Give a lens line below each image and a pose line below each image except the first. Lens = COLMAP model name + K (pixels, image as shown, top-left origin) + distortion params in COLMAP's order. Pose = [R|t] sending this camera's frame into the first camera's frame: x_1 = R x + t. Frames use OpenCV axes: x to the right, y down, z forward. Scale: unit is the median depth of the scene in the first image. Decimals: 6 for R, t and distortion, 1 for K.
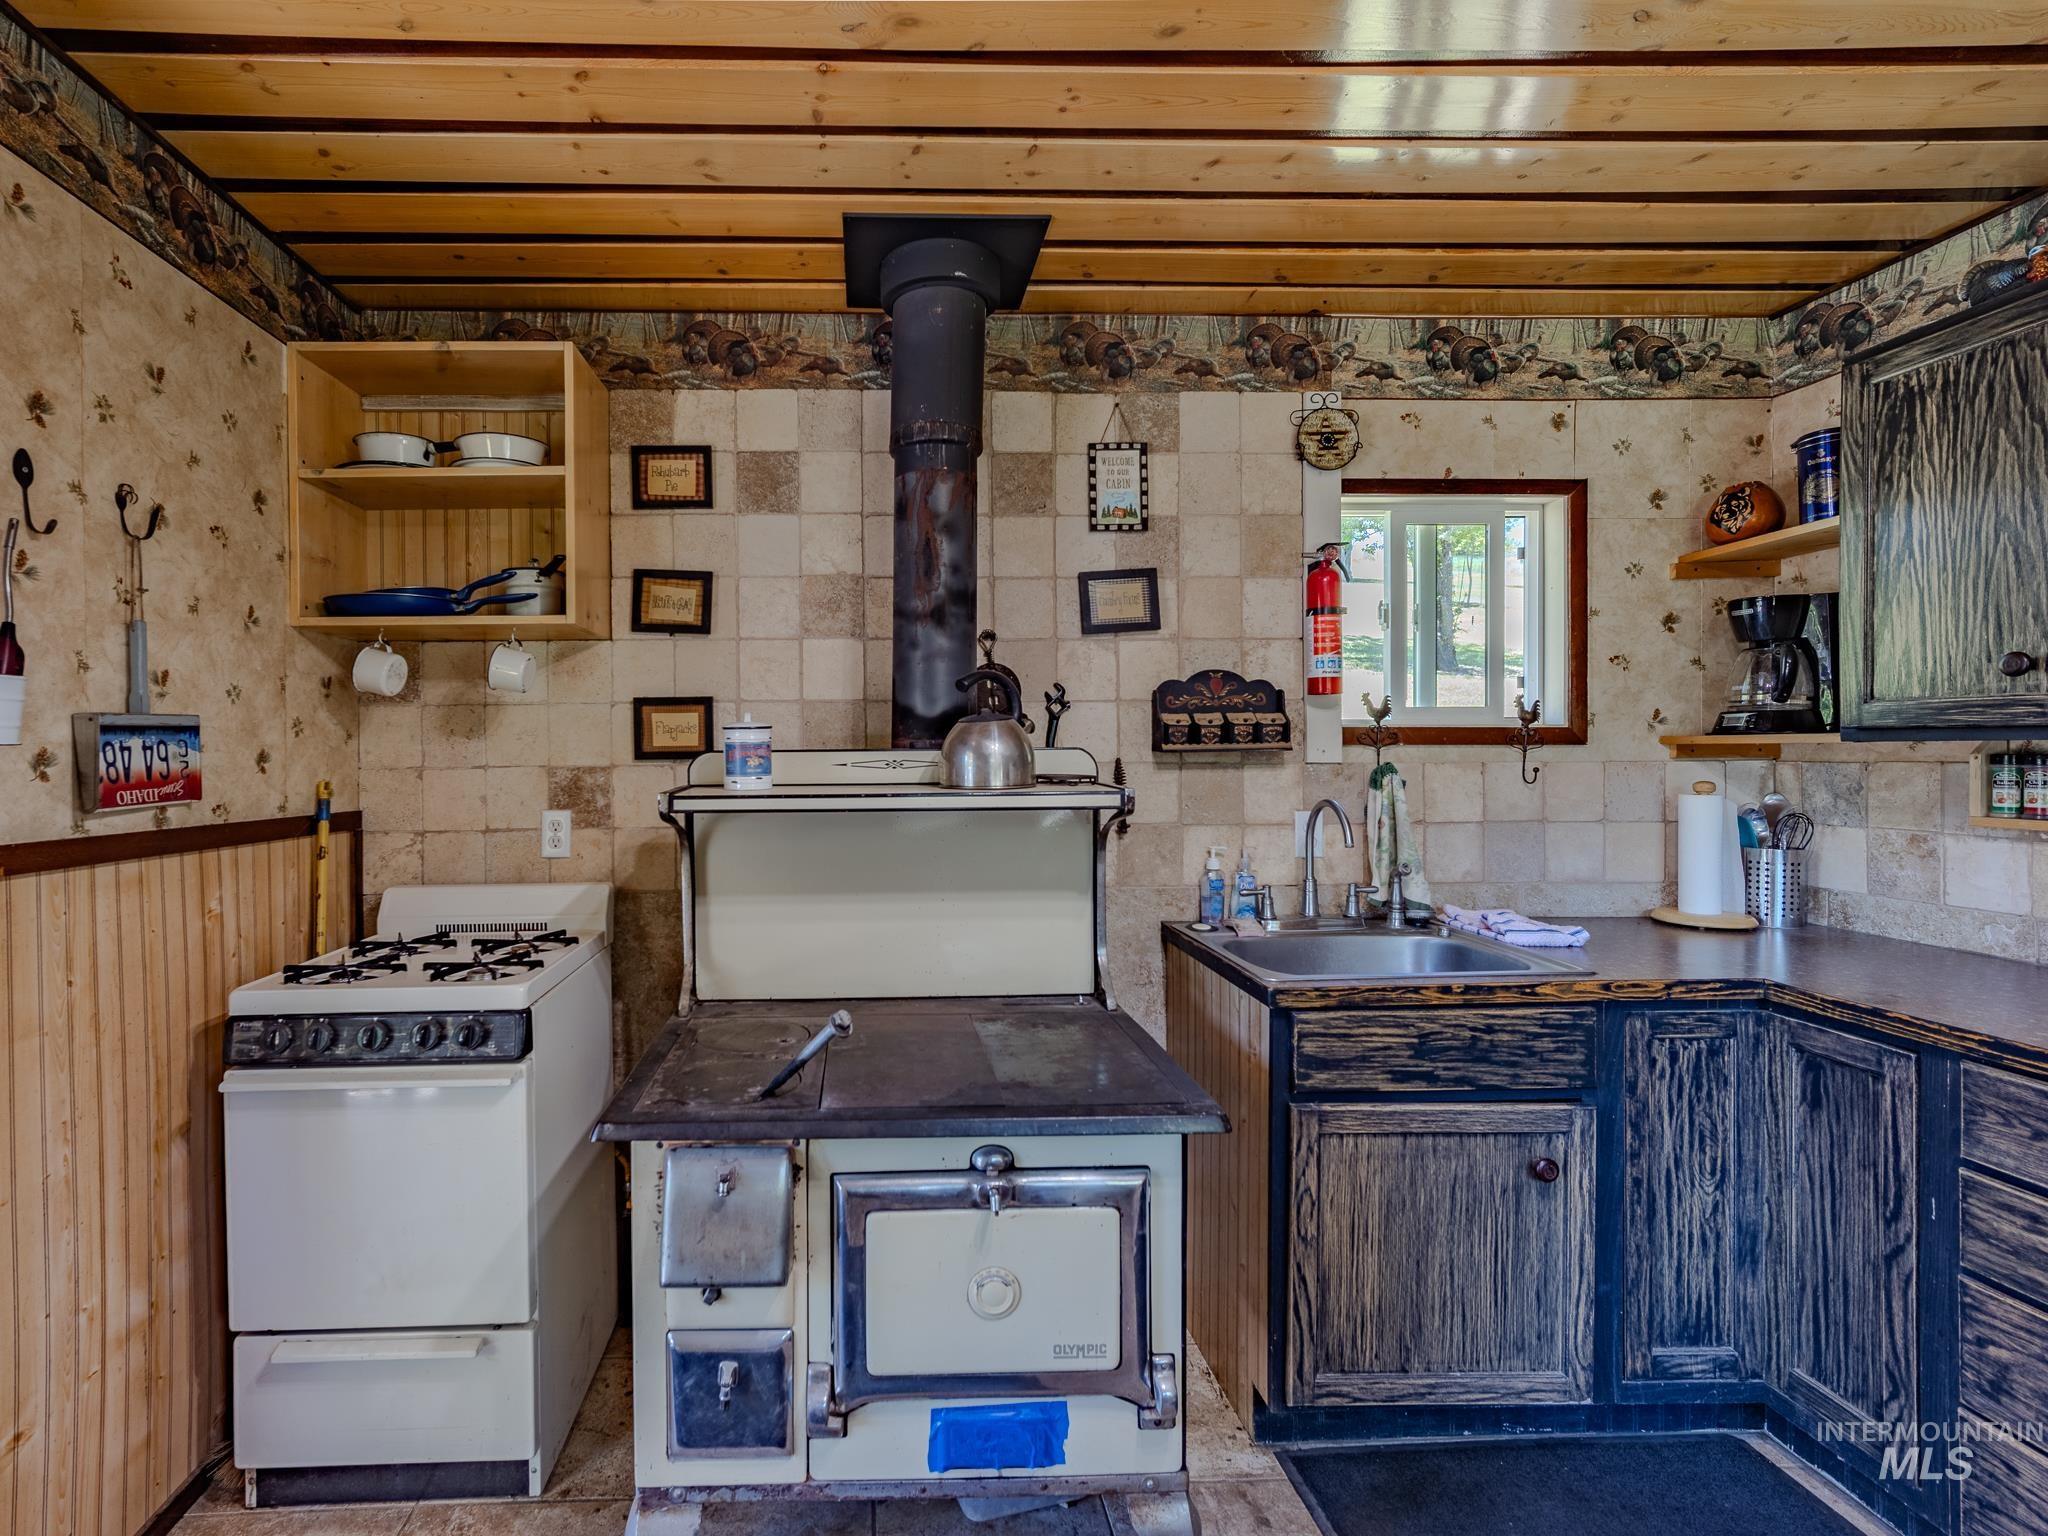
lens RADIAL K [[954.6, 0, 917.8], [0, 954.6, 761.9], [0, 0, 1]] dist [-0.000643, 0.001067]
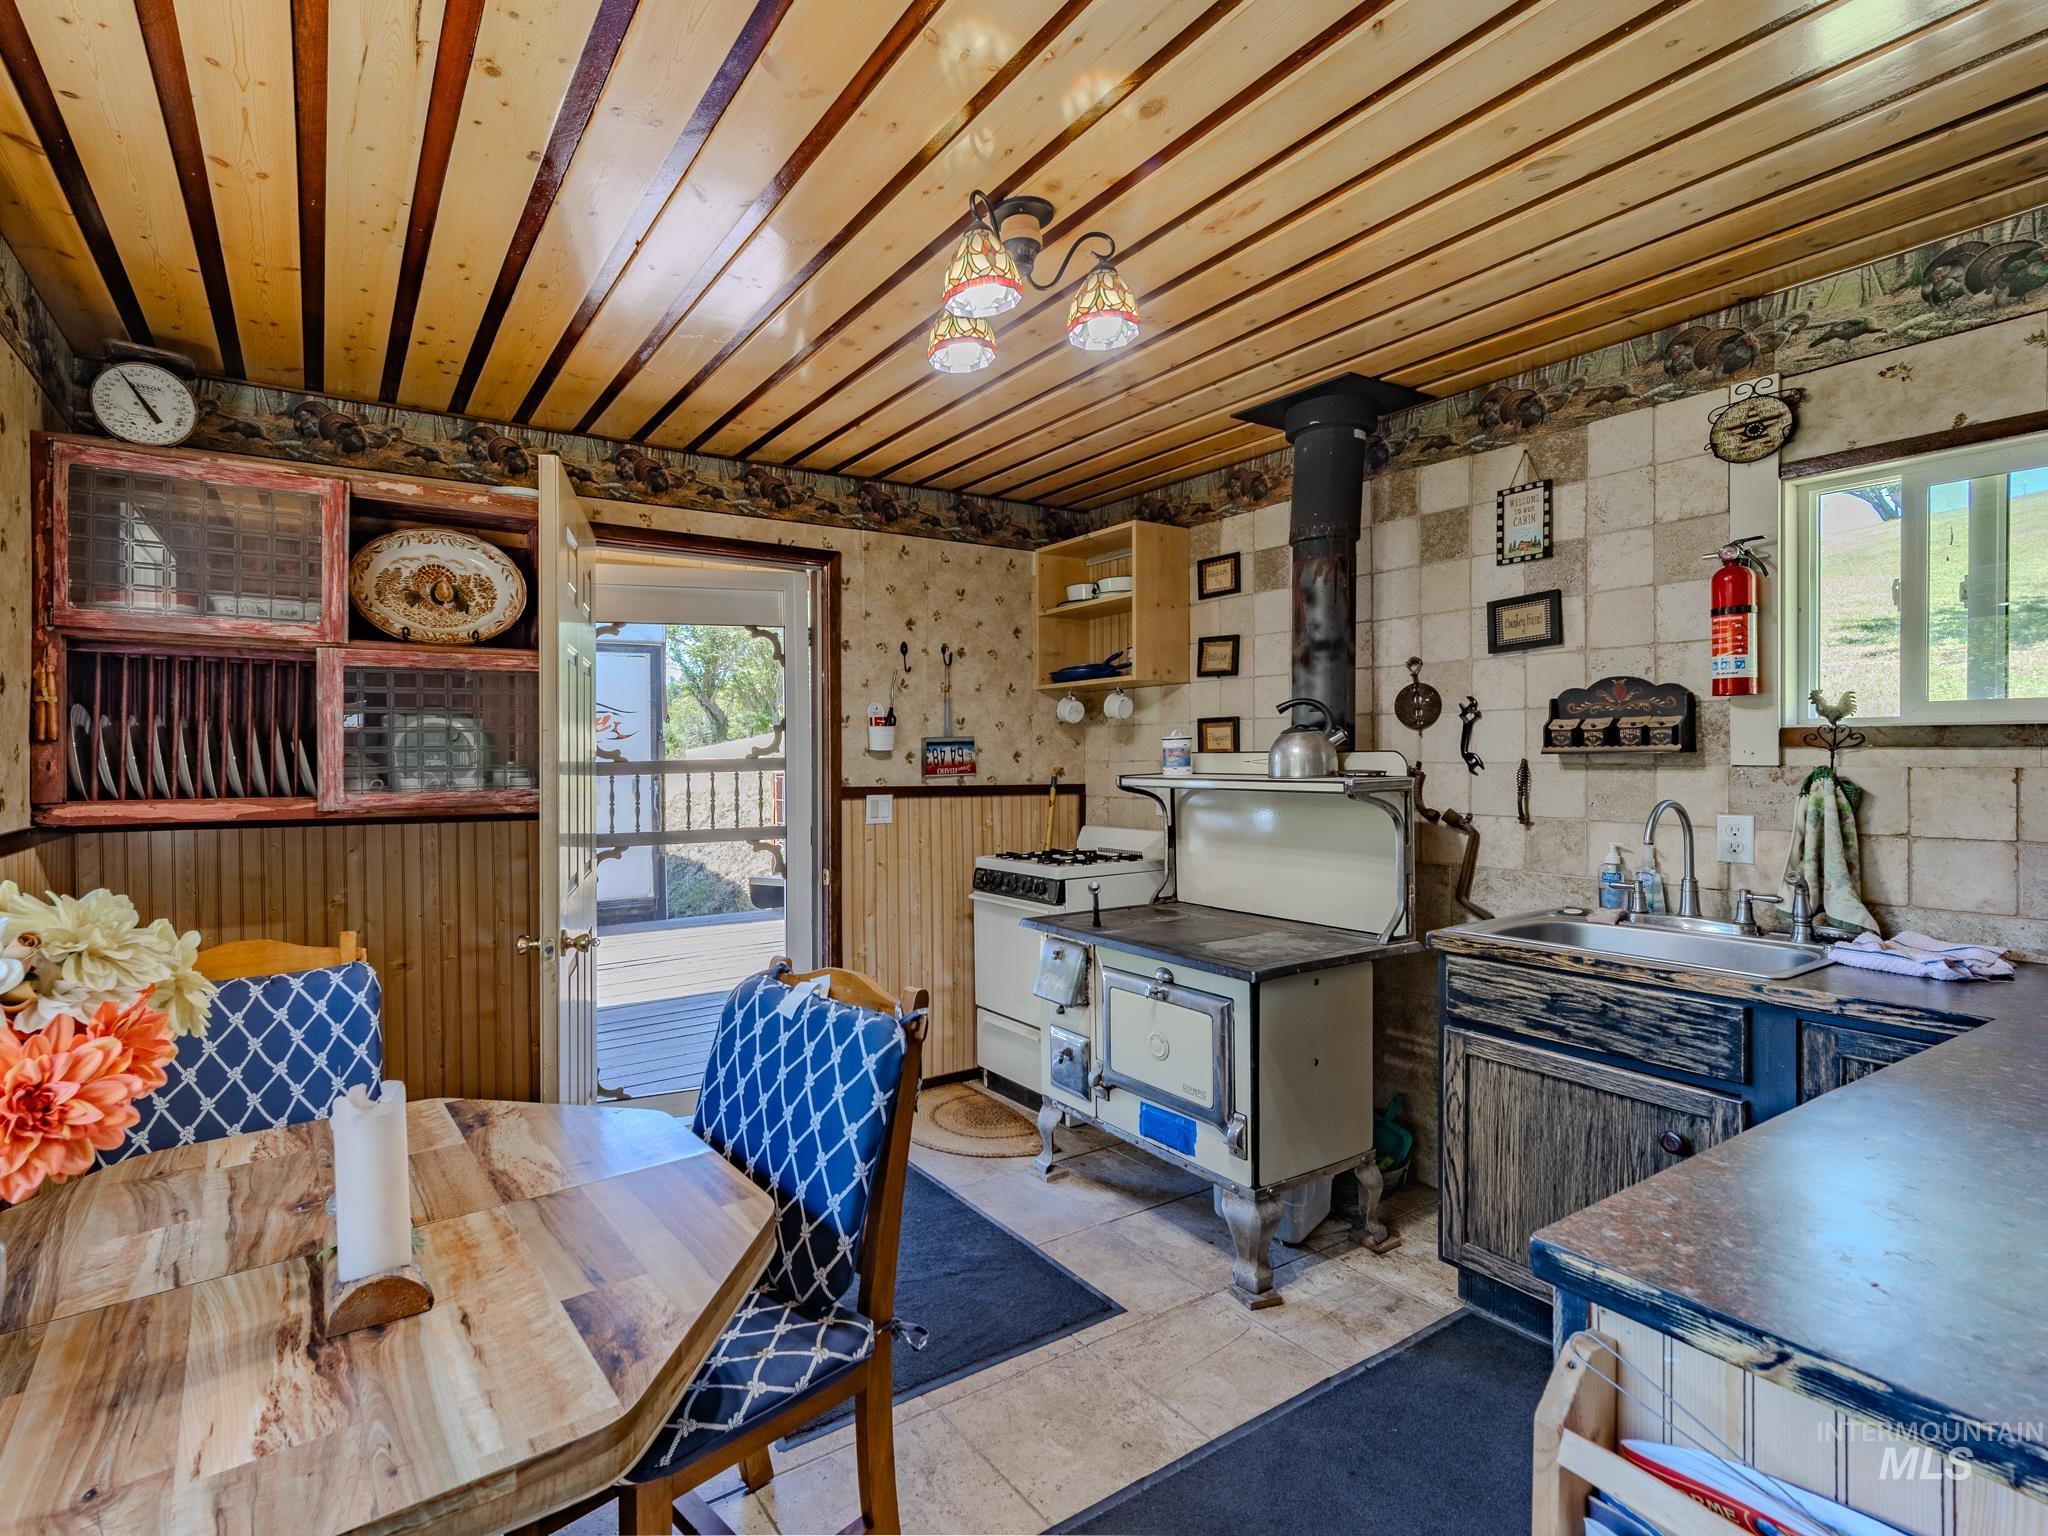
lens RADIAL K [[1018.3, 0, 1013.6], [0, 1018.3, 759.9], [0, 0, 1]] dist [-0.001594, 0.008359]
pose [[0.560342, 0.008804, -0.828214, 0.939247], [-0.007825, 0.999955, 0.005336, -0.004748], [0.828224, 0.003491, 0.560386, -0.209064]]
